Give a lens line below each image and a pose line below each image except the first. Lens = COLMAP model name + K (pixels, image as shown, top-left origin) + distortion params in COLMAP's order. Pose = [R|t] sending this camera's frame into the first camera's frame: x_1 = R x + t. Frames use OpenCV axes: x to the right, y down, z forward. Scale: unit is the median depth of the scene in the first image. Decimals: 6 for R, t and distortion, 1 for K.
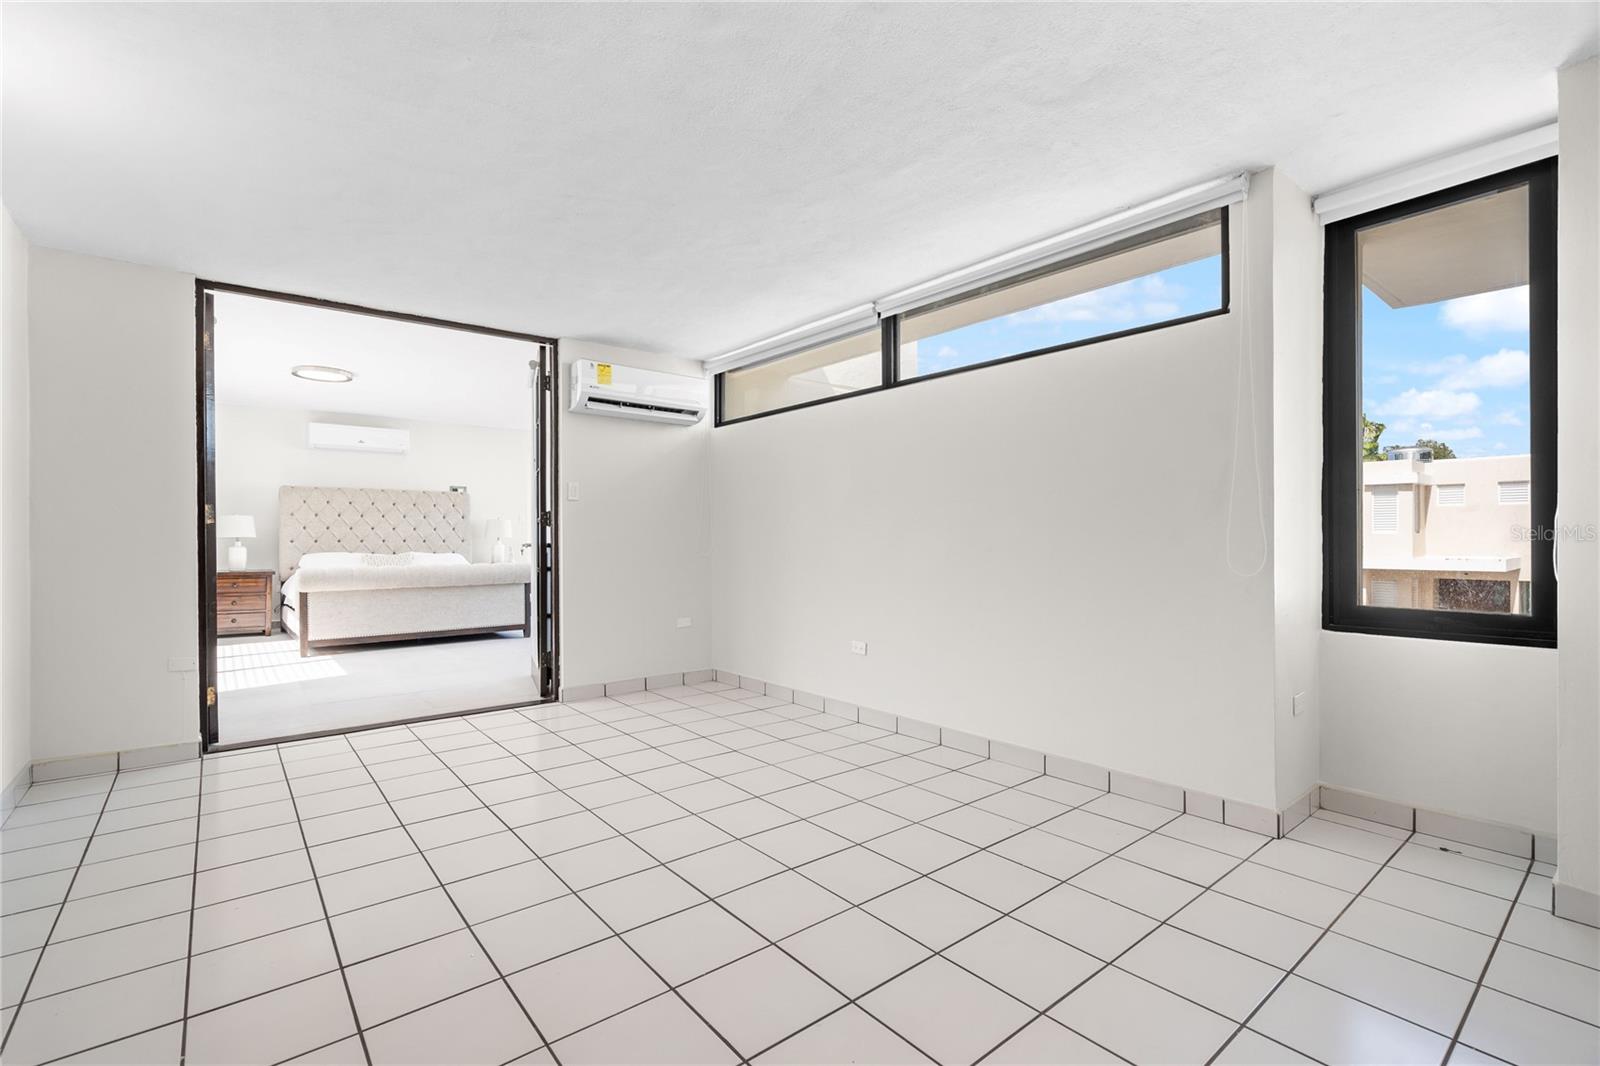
lens RADIAL K [[729.1, 0, 803.3], [0, 729.1, 532.3], [0, 0, 1]] dist [0.001141, 0.000007]
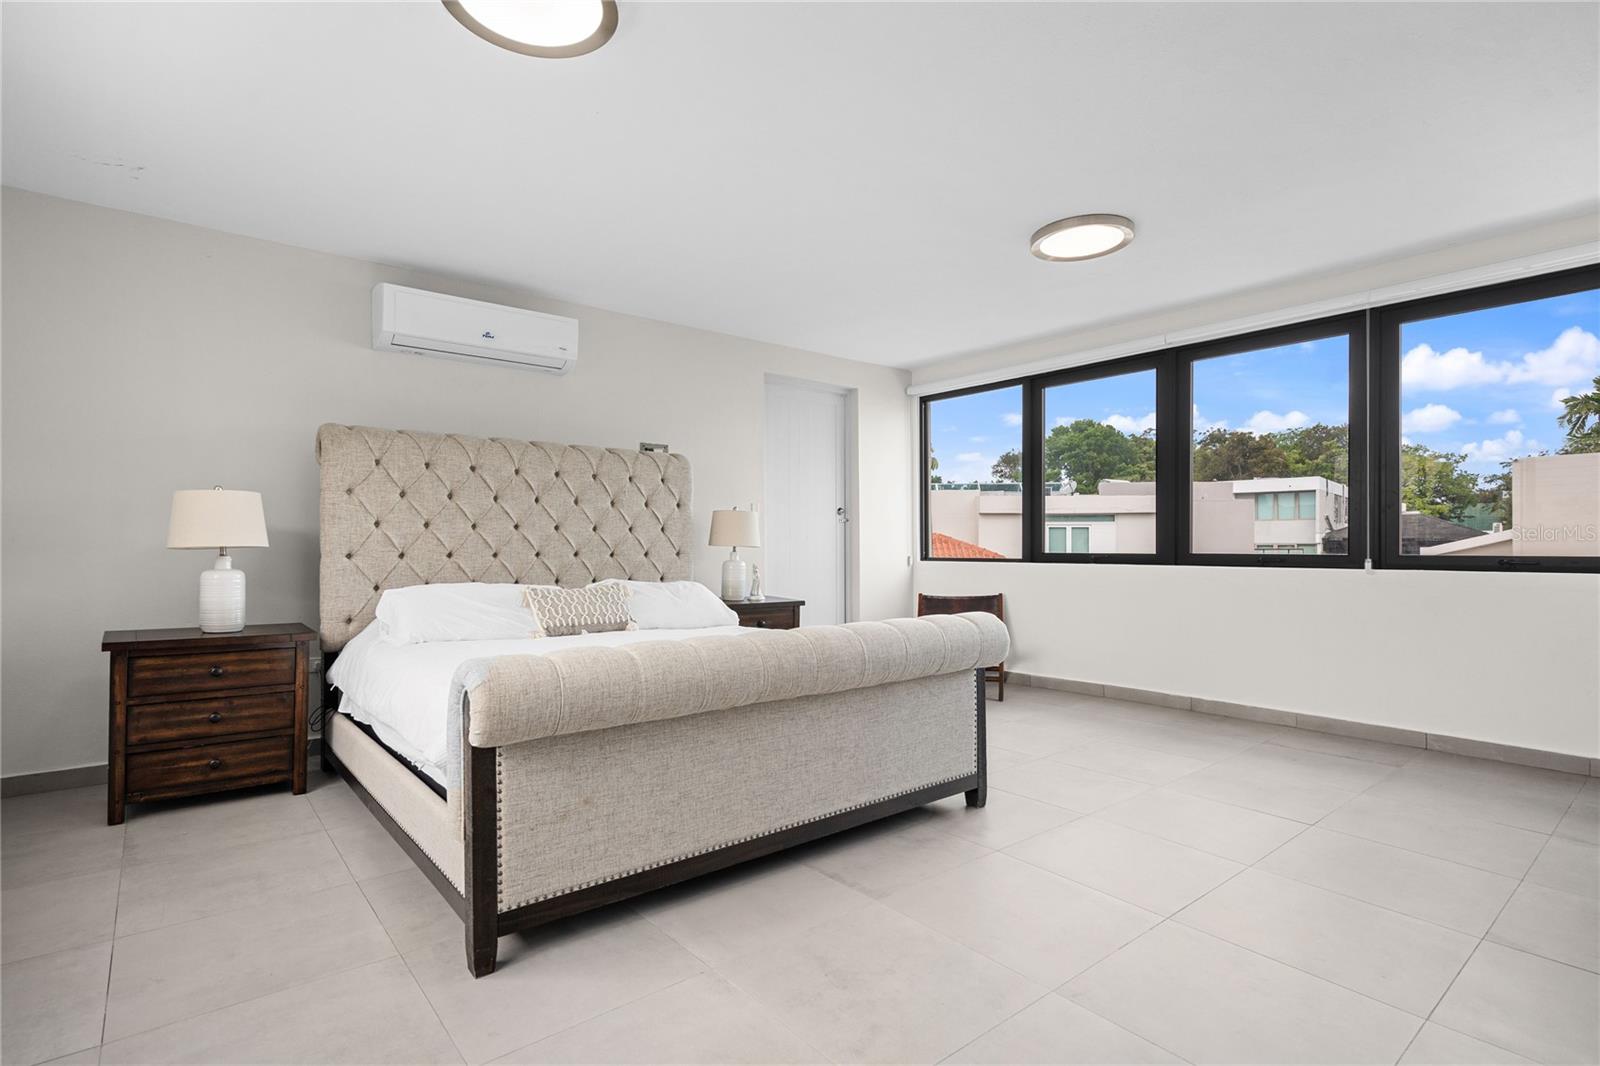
lens RADIAL K [[775.0, 0, 797.6], [0, 775.0, 540.3], [0, 0, 1]] dist [-0.003700, -0.000109]
pose [[0.999961, 0.002602, 0.008415, -0.435212], [-0.002632, 0.999990, 0.003481, 0.001123], [-0.008405, -0.003503, 0.999959, 0.537740]]
